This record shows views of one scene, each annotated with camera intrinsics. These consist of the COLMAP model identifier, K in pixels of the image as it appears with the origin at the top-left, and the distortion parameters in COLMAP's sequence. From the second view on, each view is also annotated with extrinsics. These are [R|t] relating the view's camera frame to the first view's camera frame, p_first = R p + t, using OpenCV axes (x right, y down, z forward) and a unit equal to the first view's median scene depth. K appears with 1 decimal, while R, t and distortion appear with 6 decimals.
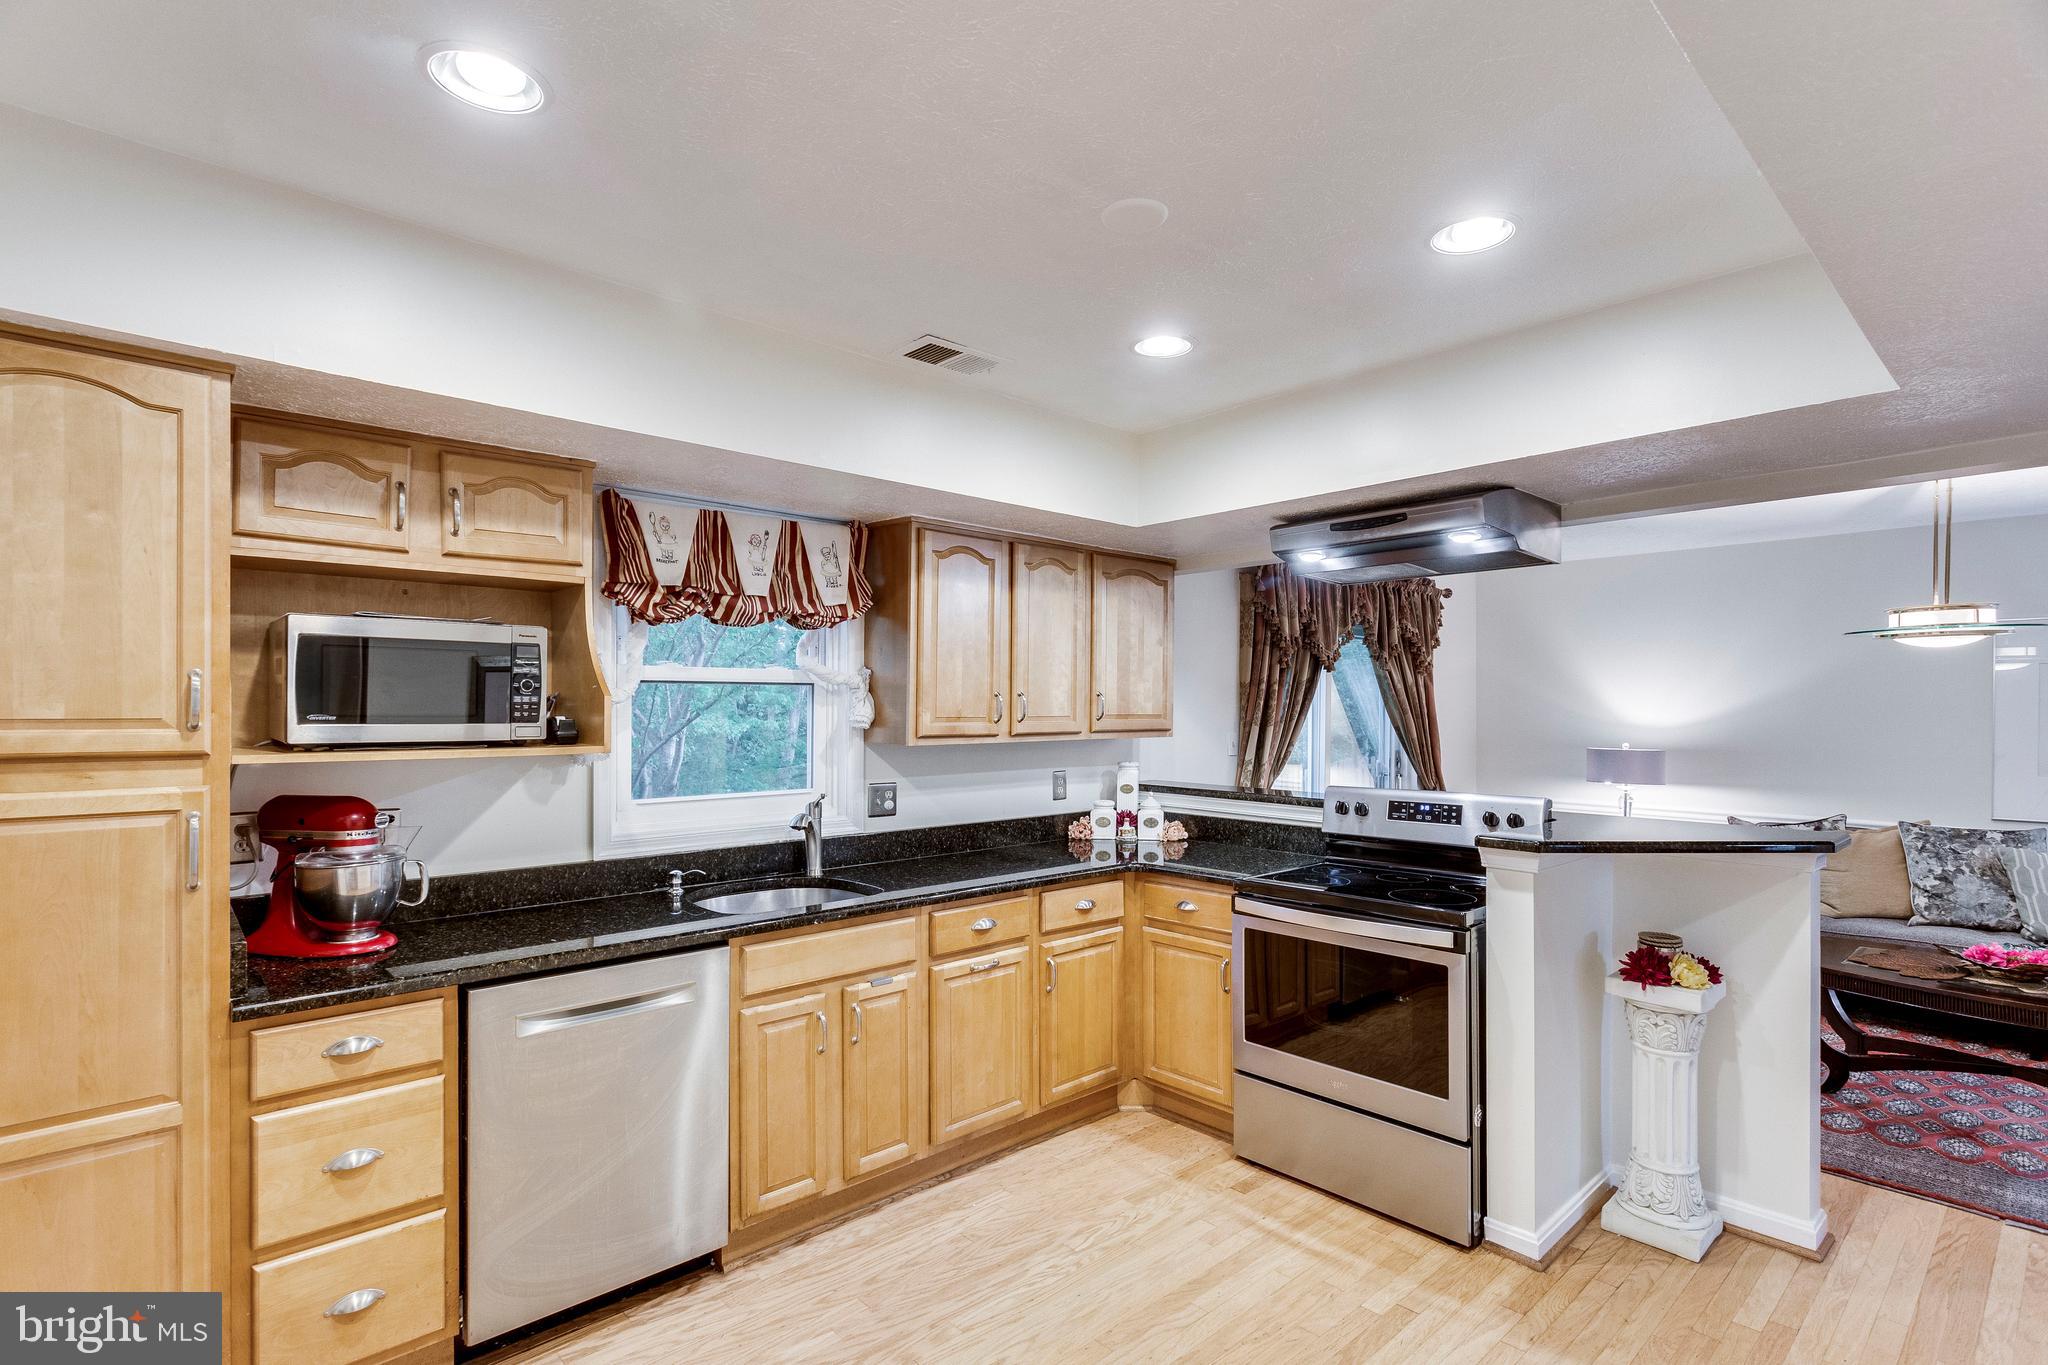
lens RADIAL K [[969.8, 0, 1022.0], [0, 969.8, 690.5], [0, 0, 1]] dist [-0.015782, 0.000802]
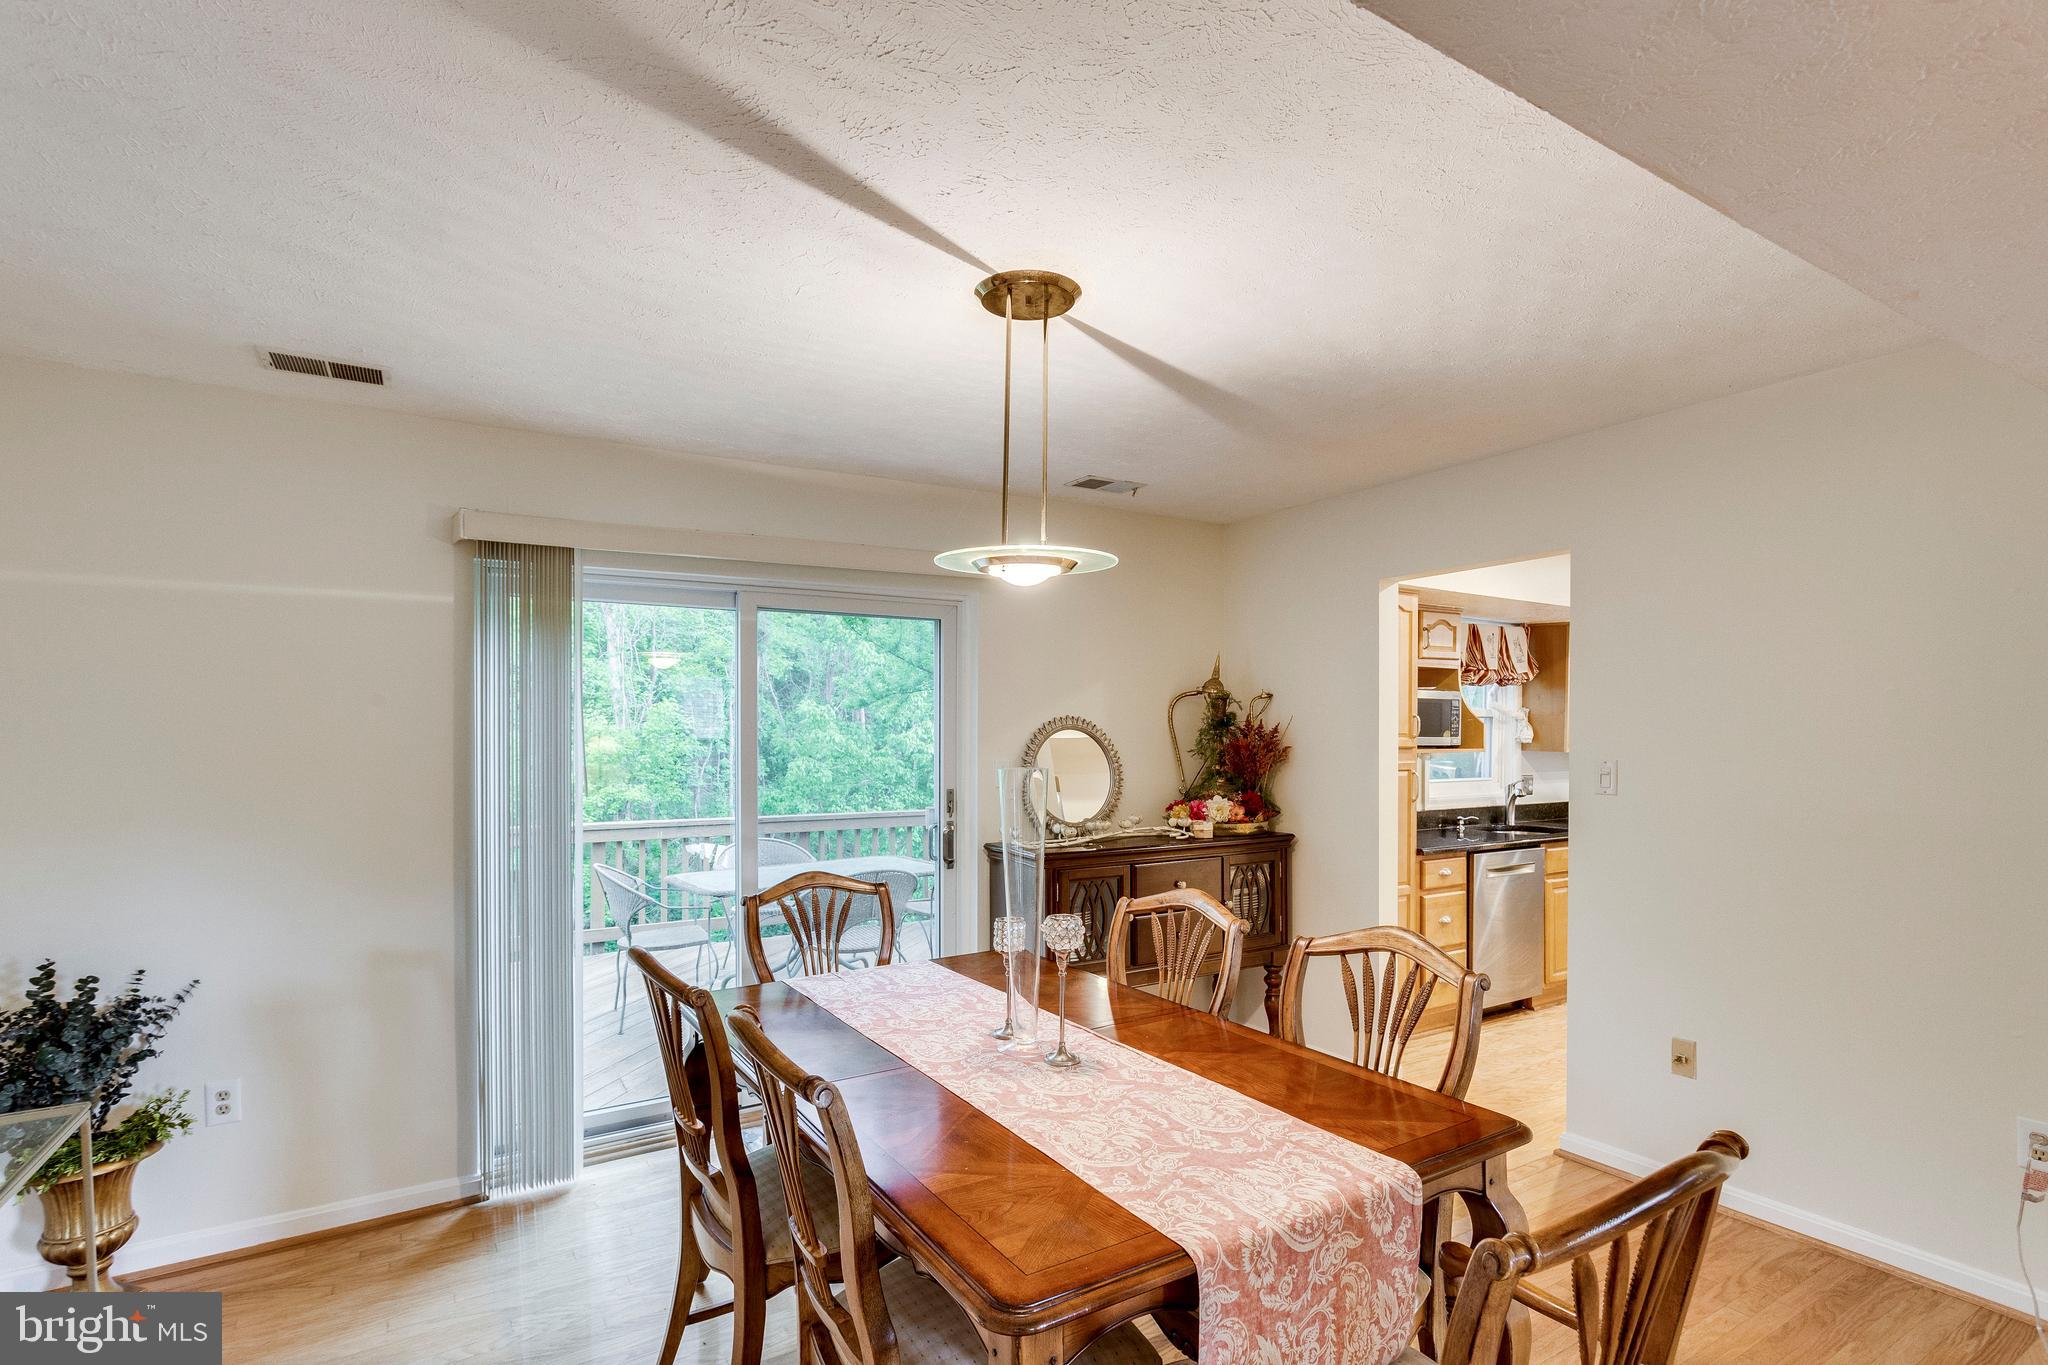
lens RADIAL K [[987.6, 0, 1021.0], [0, 987.6, 744.2], [0, 0, 1]] dist [0.001171, 0.000384]
pose [[0.984590, 0.000599, -0.174879, -0.860514], [0.003501, 0.999726, 0.023138, -0.003192], [0.174845, -0.023393, 0.984318, -1.034757]]
